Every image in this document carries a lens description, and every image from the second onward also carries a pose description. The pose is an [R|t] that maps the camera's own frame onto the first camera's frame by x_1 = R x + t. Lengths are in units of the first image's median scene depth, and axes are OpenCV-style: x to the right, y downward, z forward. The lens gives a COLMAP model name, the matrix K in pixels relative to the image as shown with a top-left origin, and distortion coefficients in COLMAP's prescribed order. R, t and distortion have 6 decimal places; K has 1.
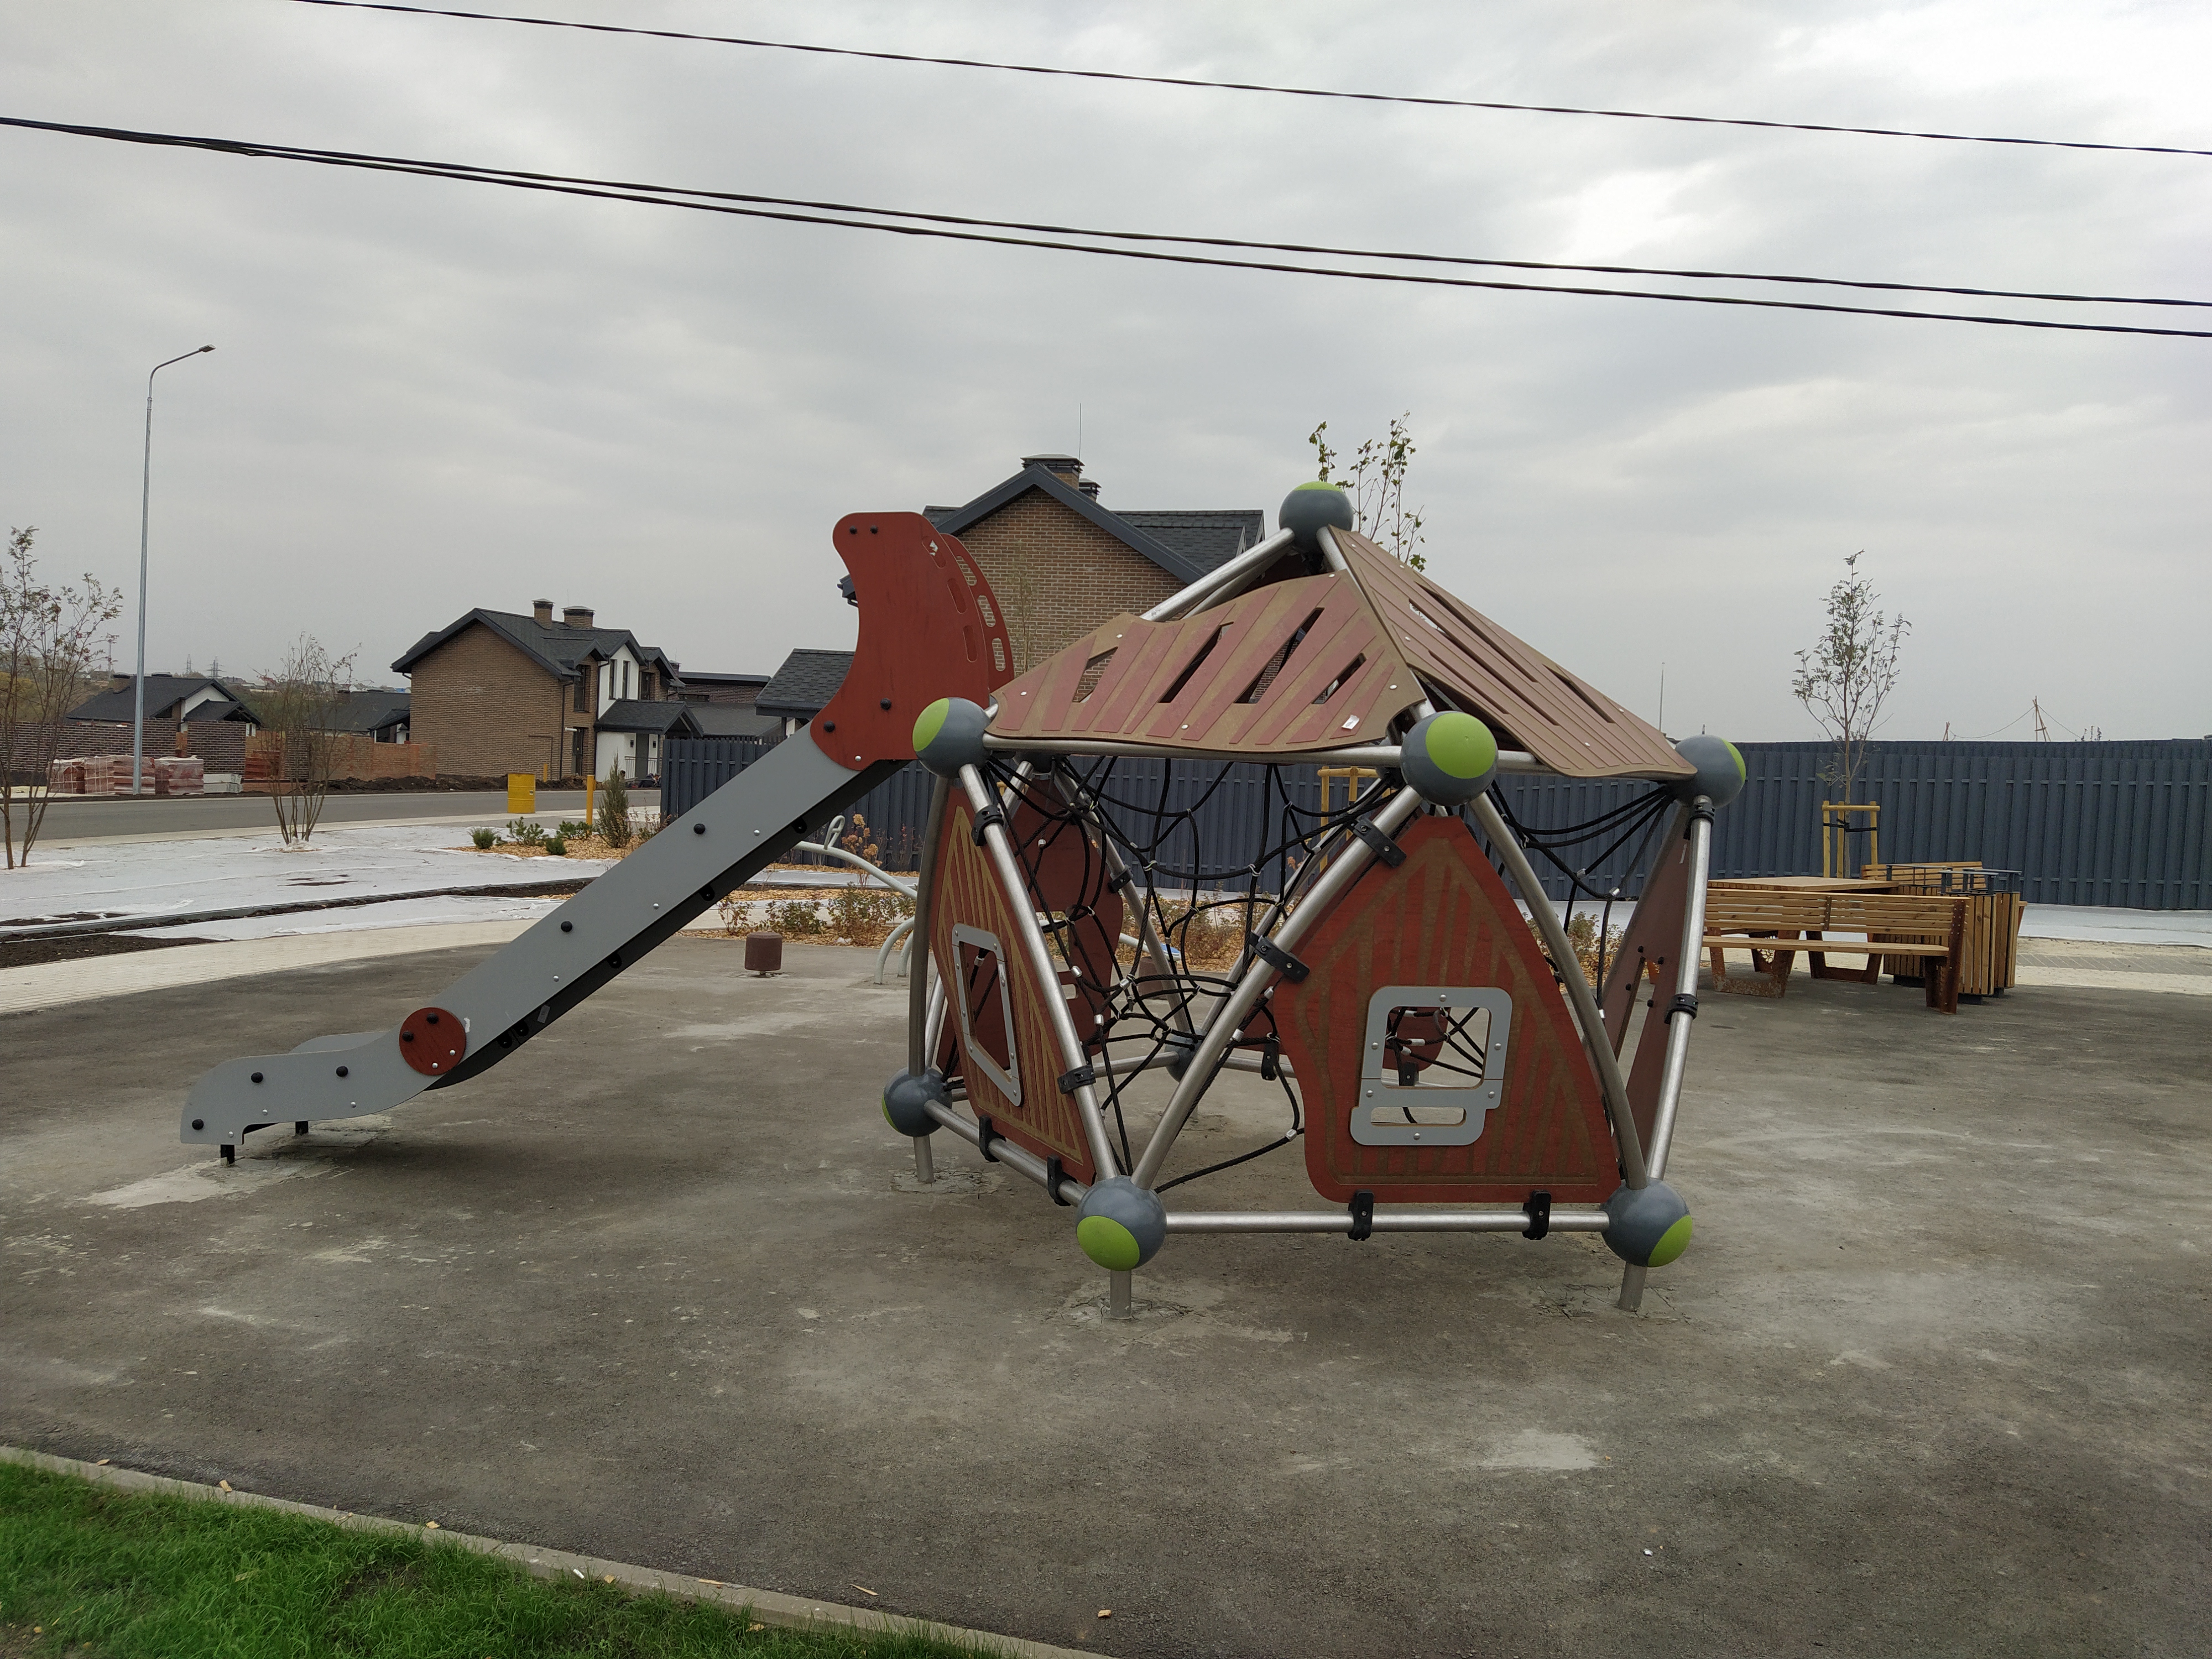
lens RADIAL K [[1679.6, 0, 1099.2], [0, 1679.6, 825.0], [0, 0, 1]] dist [0.108900, -0.129132]
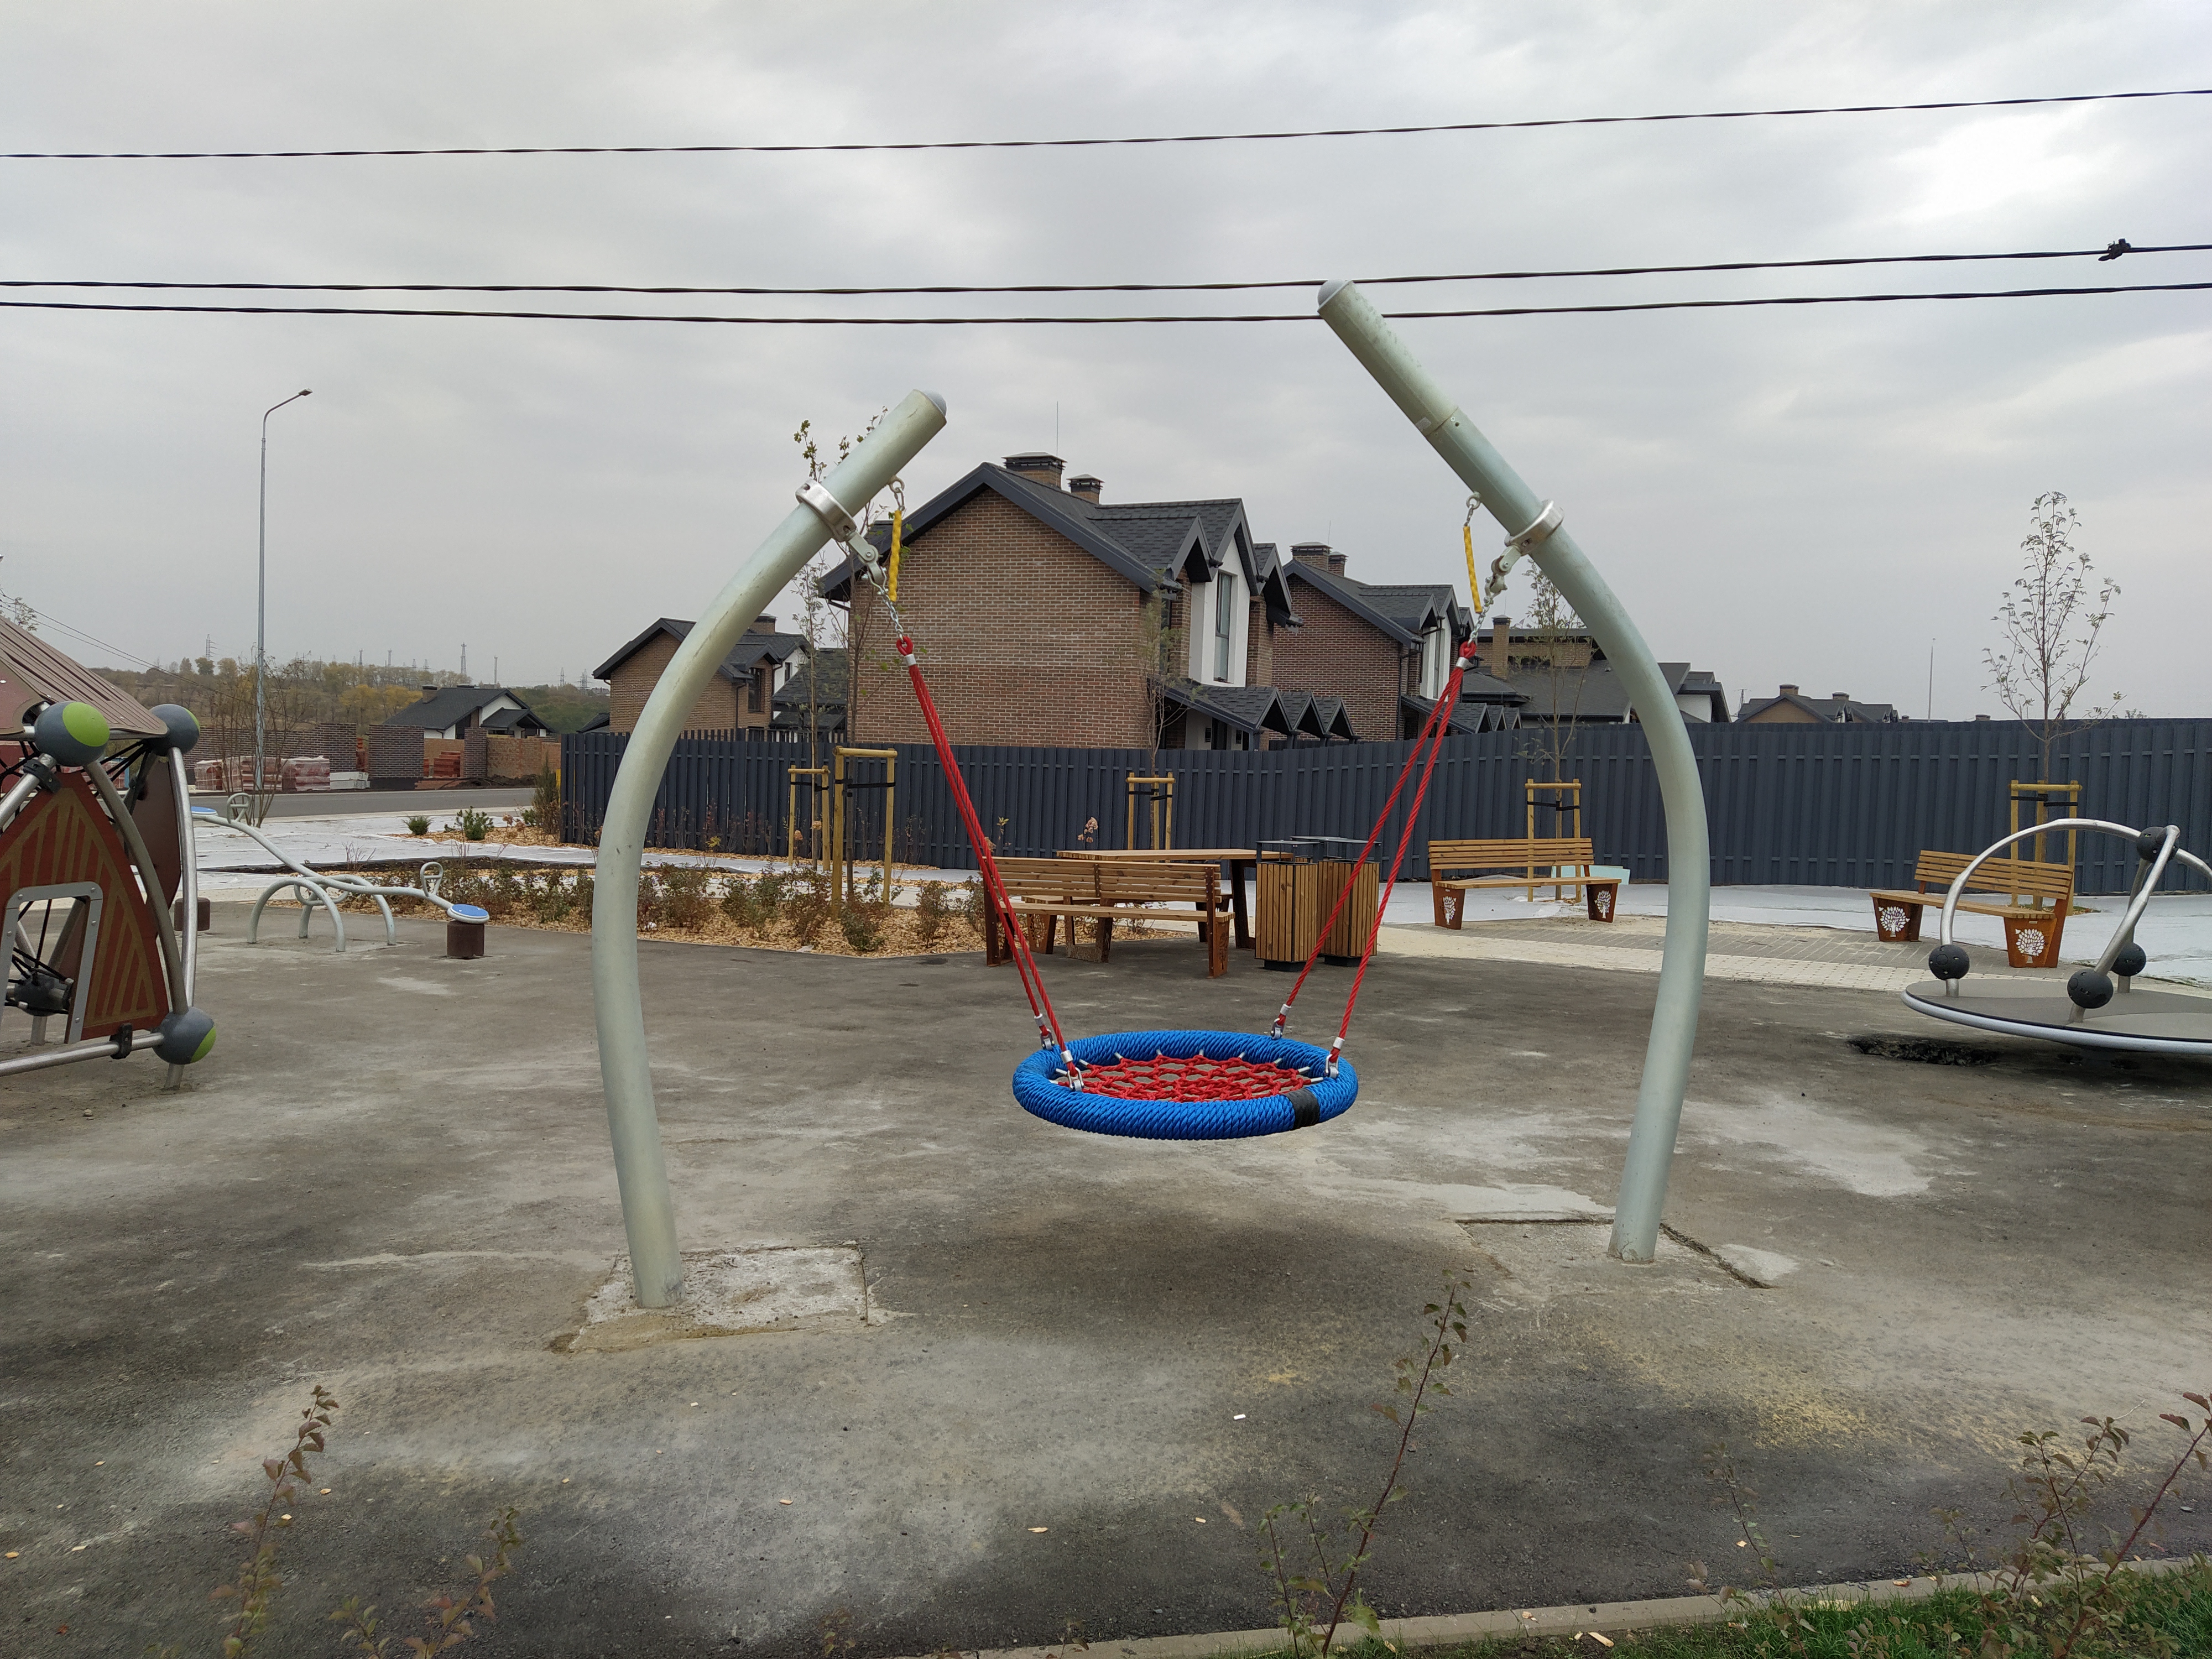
lens RADIAL K [[1679.6, 0, 1099.2], [0, 1679.6, 825.0], [0, 0, 1]] dist [0.108900, -0.129132]
pose [[0.981358, -0.004157, -0.192142, 0.211892], [0.004686, 0.999986, 0.002297, 0.005203], [0.192130, -0.003155, 0.981364, -0.001844]]
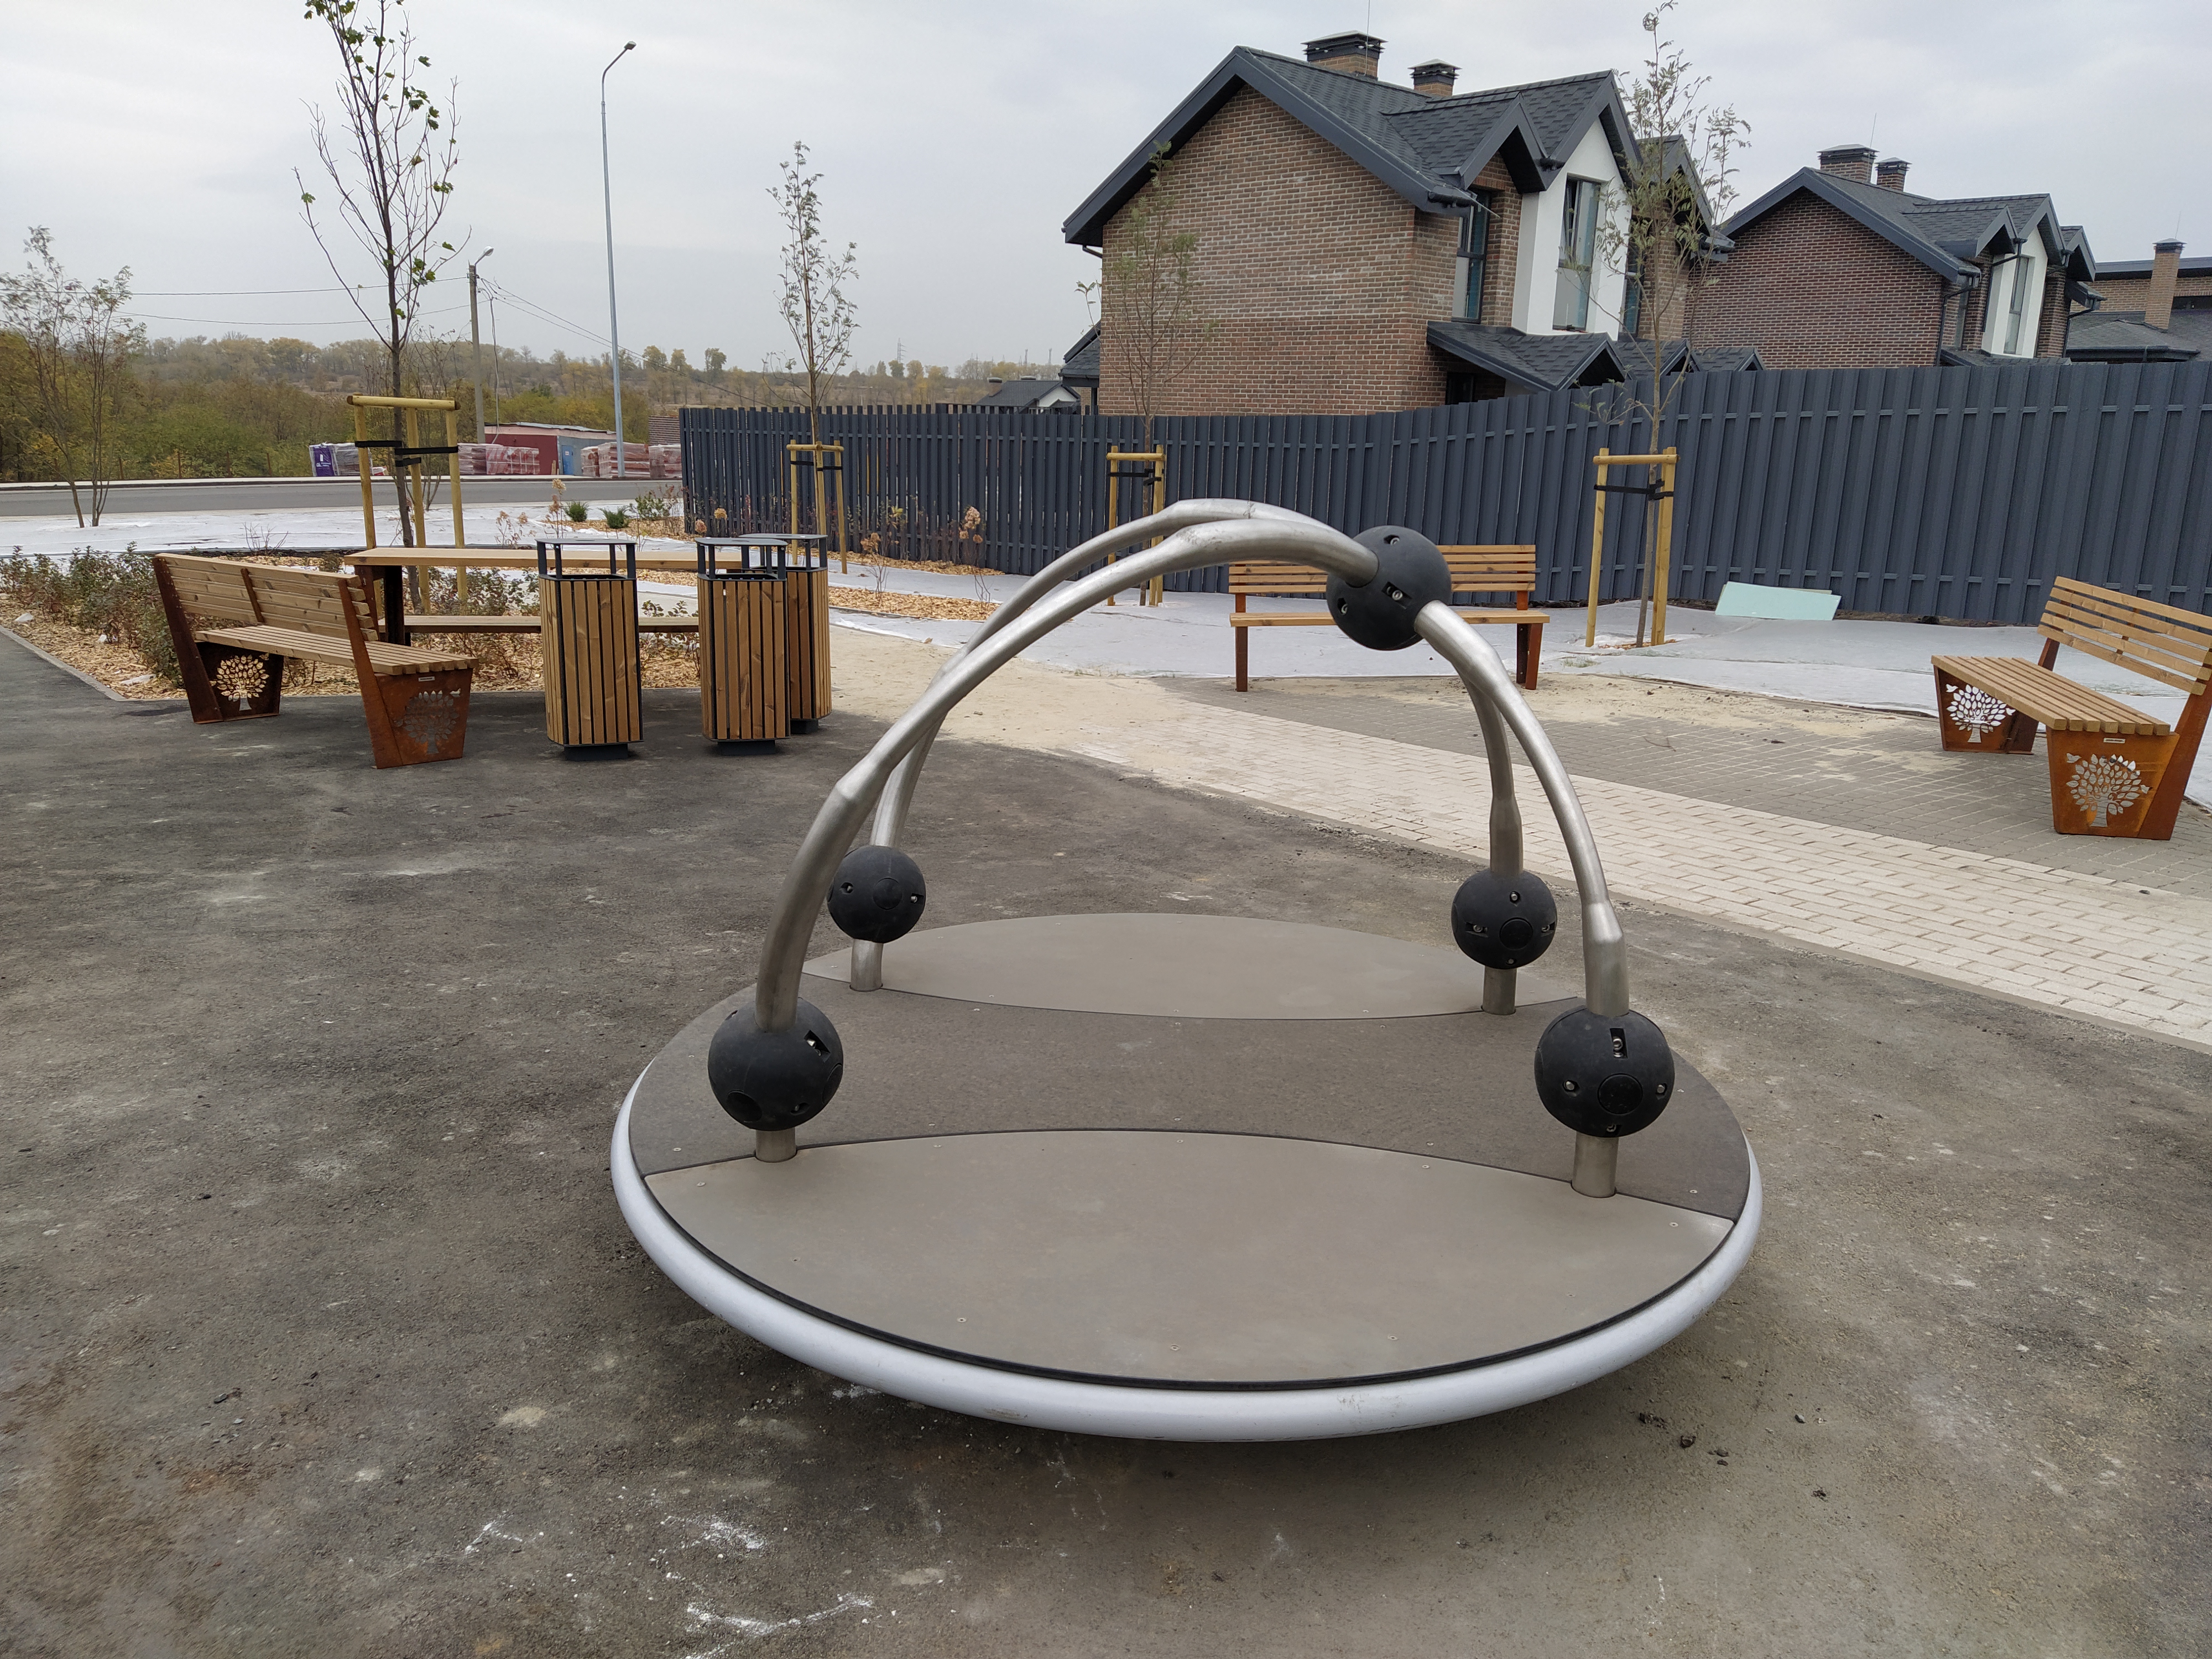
lens RADIAL K [[1679.6, 0, 1099.2], [0, 1679.6, 825.0], [0, 0, 1]] dist [0.108900, -0.129132]
pose [[0.840783, 0.102291, -0.531621, 0.351817], [-0.006979, 0.983954, 0.178288, 0.006686], [0.541328, -0.146191, 0.828005, 0.214199]]
